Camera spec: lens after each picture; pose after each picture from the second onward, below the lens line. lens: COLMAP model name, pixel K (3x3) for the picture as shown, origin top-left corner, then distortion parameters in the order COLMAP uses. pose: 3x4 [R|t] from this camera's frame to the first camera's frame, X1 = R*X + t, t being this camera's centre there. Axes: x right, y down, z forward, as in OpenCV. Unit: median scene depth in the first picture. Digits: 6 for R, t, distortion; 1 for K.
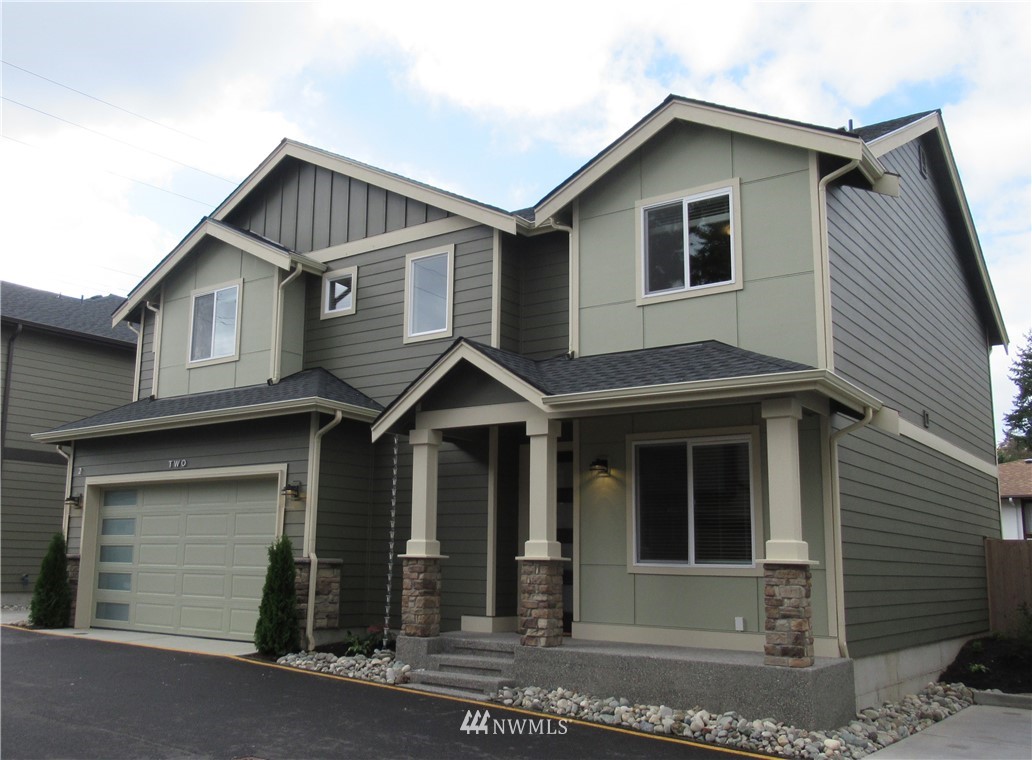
lens RADIAL K [[1046.2, 0, 516.0], [0, 1046.2, 380.0], [0, 0, 1]] dist [-0.009017, 0.013480]
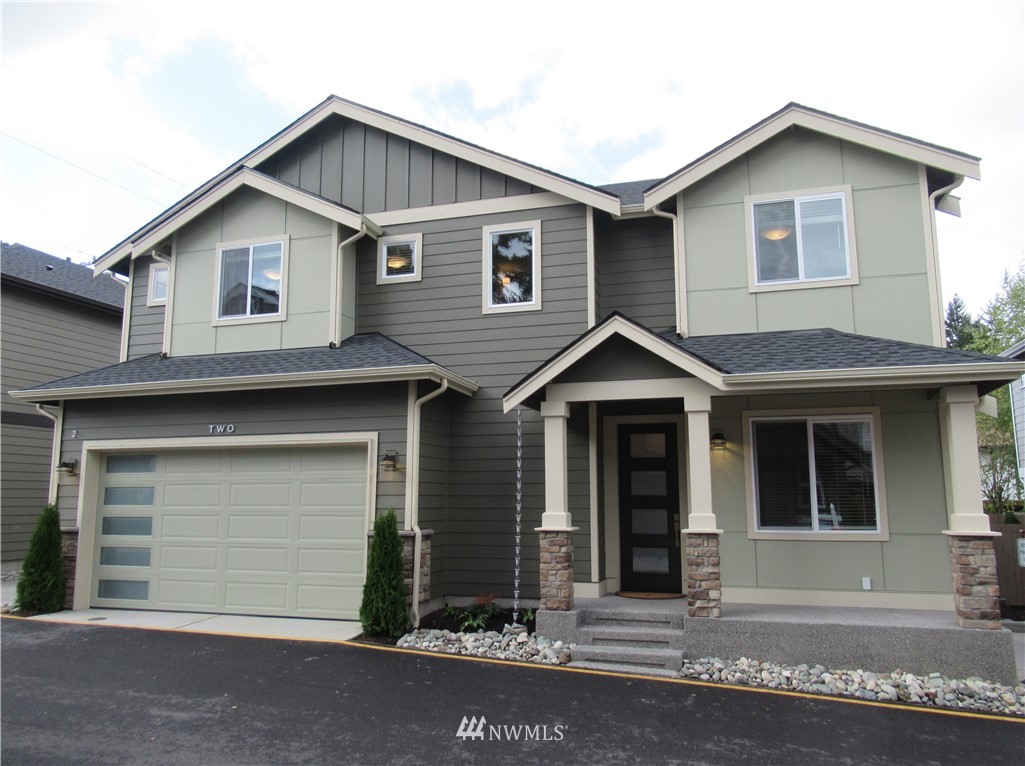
lens RADIAL K [[764.3, 0, 512.5], [0, 764.3, 383.0], [0, 0, 1]] dist [-0.007886, -0.000827]
pose [[0.934711, 0.030916, 0.354060, -0.367855], [-0.044049, 0.998606, 0.029091, 0.009917], [-0.352667, -0.042788, 0.934770, 0.319889]]
